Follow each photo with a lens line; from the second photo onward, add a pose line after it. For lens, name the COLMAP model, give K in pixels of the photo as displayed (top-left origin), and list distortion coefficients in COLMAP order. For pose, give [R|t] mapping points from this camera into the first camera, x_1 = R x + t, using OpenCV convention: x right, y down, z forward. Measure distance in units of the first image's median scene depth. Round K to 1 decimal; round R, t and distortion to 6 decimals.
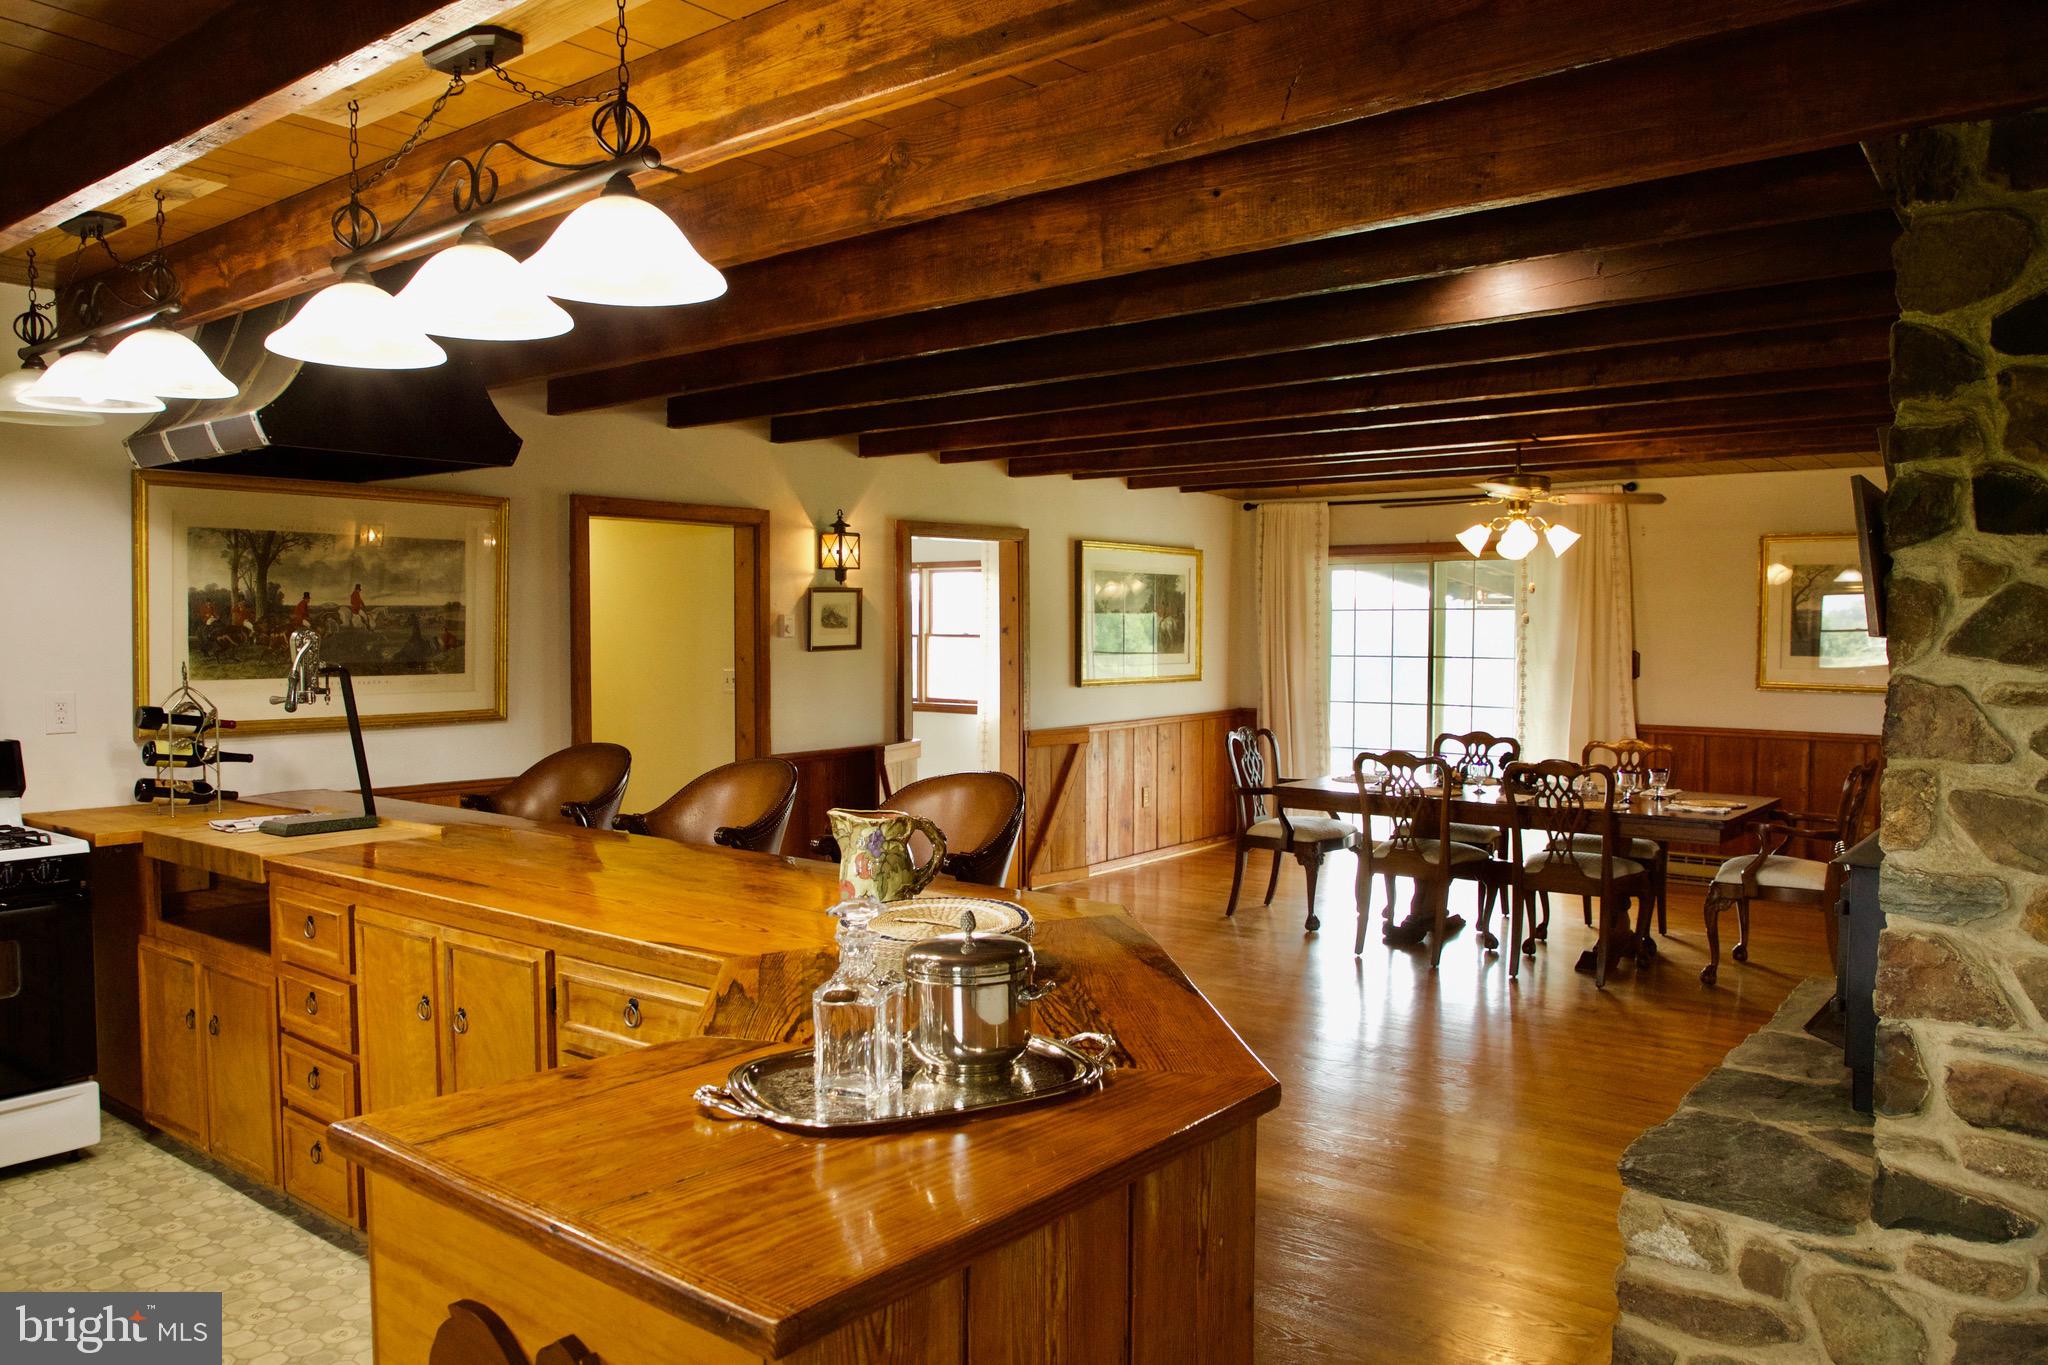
lens RADIAL K [[1489.6, 0, 1024.0], [0, 1489.6, 682.5], [0, 0, 1]] dist [-0.034041, 0.009708]
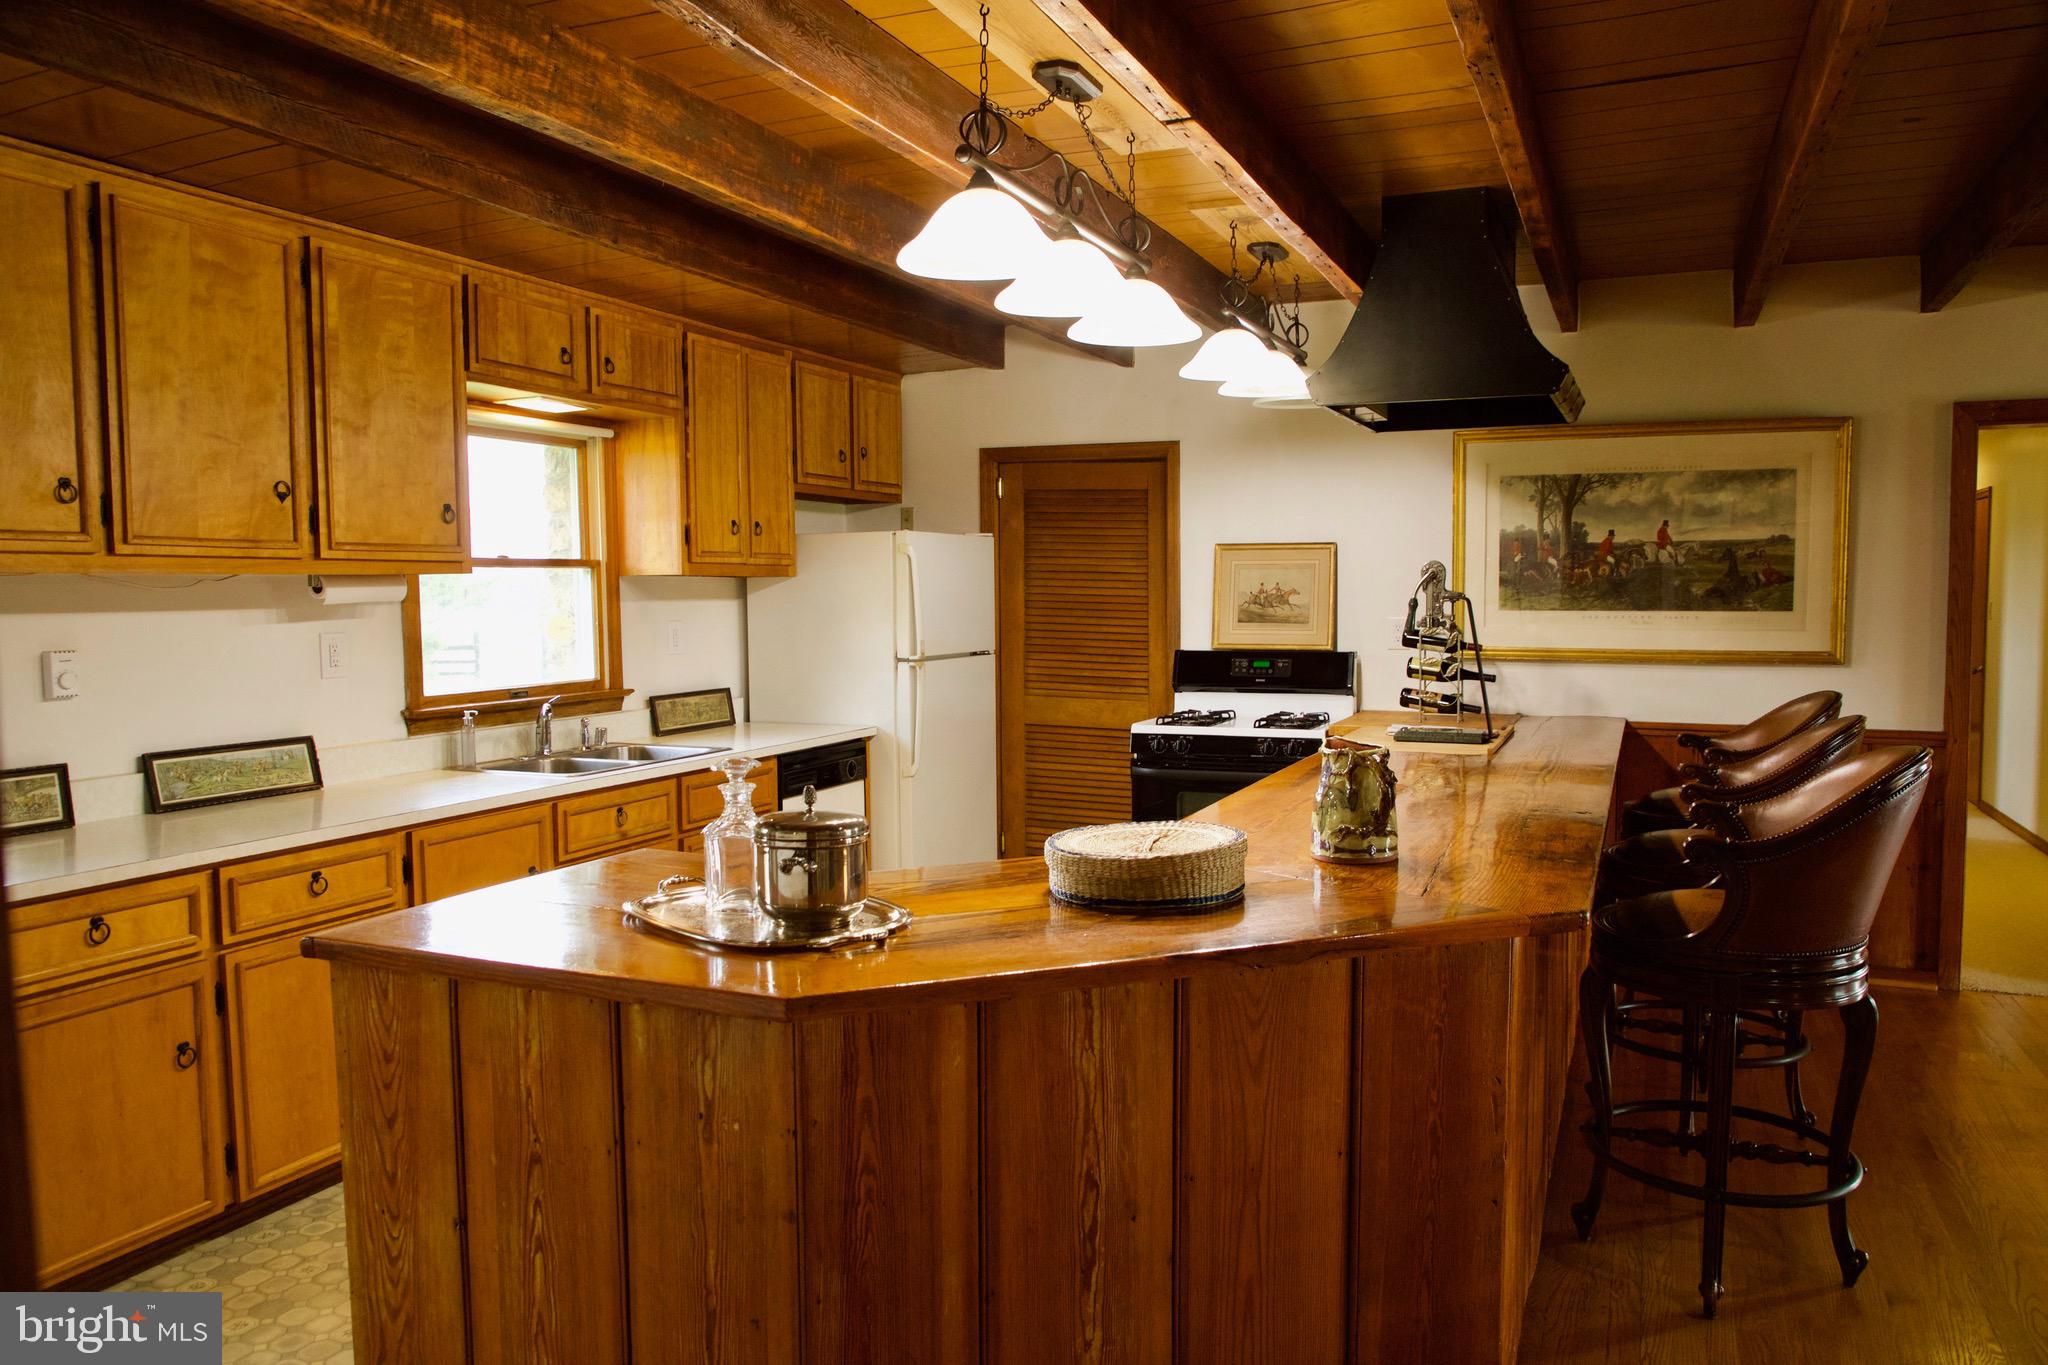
lens RADIAL K [[1441.2, 0, 1024.0], [0, 1441.2, 682.5], [0, 0, 1]] dist [-0.038223, 0.000154]
pose [[0.263343, 0.061294, -0.962753, 0.488911], [-0.030388, 0.998011, 0.055227, 0.004939], [0.964224, 0.014712, 0.264682, 0.404292]]
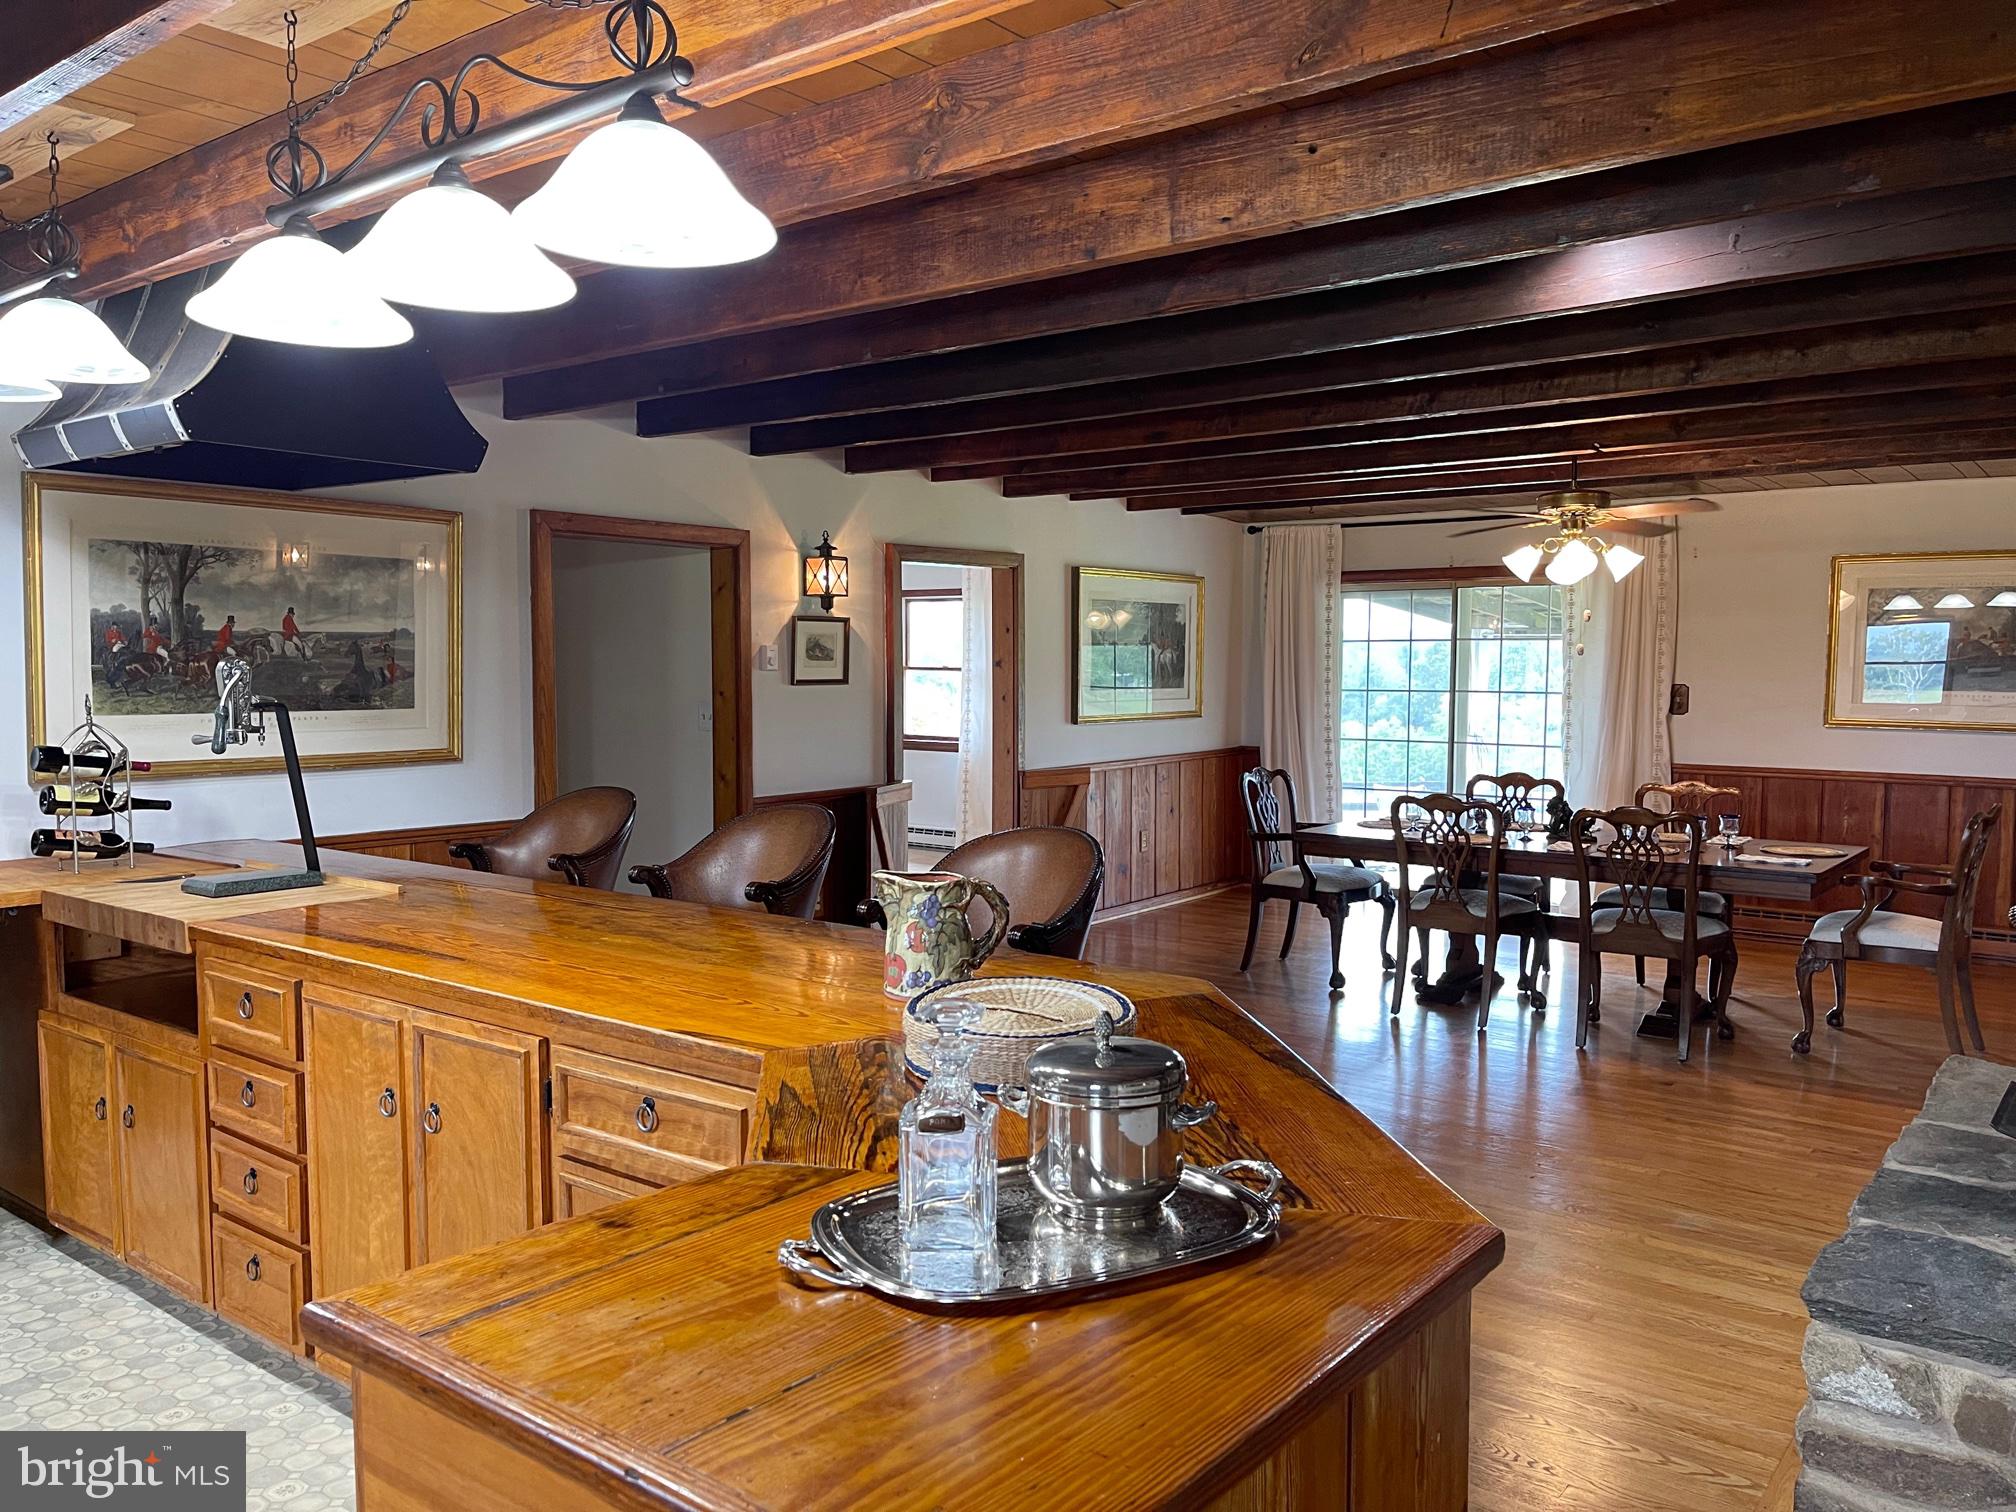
lens RADIAL K [[1524.8, 0, 993.7], [0, 1524.8, 760.6], [0, 0, 1]] dist [0.123512, -0.167237]
pose [[0.999920, 0.001433, 0.012544, -0.054613], [-0.001806, 0.999555, 0.029790, -0.004349], [-0.012496, -0.029811, 0.999477, 0.085783]]
